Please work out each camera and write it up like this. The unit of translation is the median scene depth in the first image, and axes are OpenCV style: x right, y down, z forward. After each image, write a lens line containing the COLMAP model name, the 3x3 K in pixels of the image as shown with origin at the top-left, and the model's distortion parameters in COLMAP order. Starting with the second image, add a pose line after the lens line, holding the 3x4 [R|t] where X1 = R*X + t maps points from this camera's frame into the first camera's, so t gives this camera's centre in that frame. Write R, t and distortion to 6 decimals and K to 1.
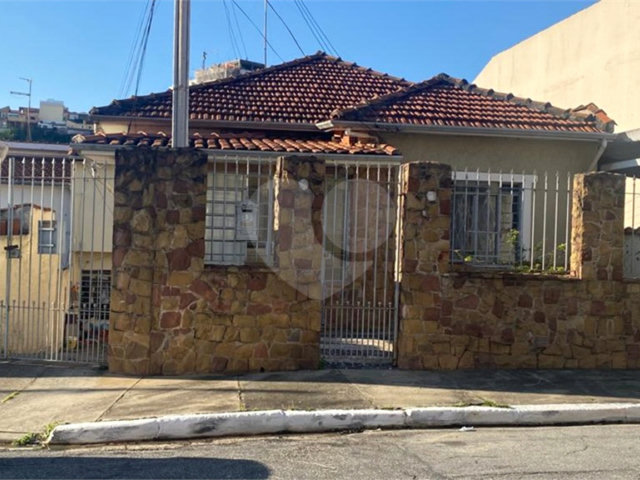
lens RADIAL K [[801.2, 0, 320.0], [0, 801.2, 240.0], [0, 0, 1]] dist [0.180487, -0.550560]
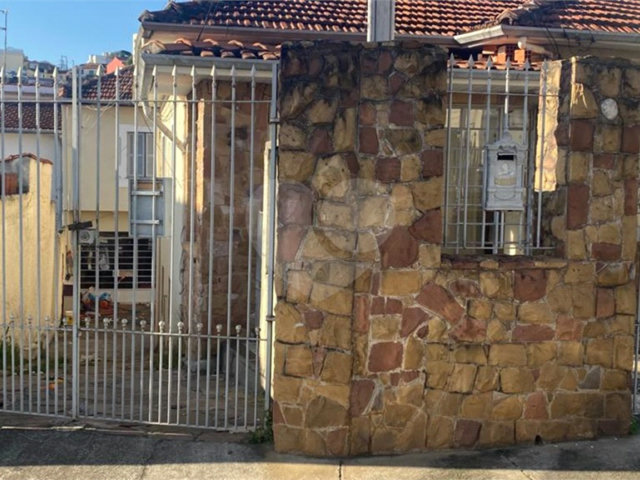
lens RADIAL K [[801.2, 0, 320.0], [0, 801.2, 240.0], [0, 0, 1]] dist [0.180487, -0.550560]
pose [[0.999105, -0.010199, 0.041047, -0.249845], [0.007731, 0.998178, 0.059840, -0.014188], [-0.041582, -0.059469, 0.997364, 0.452187]]
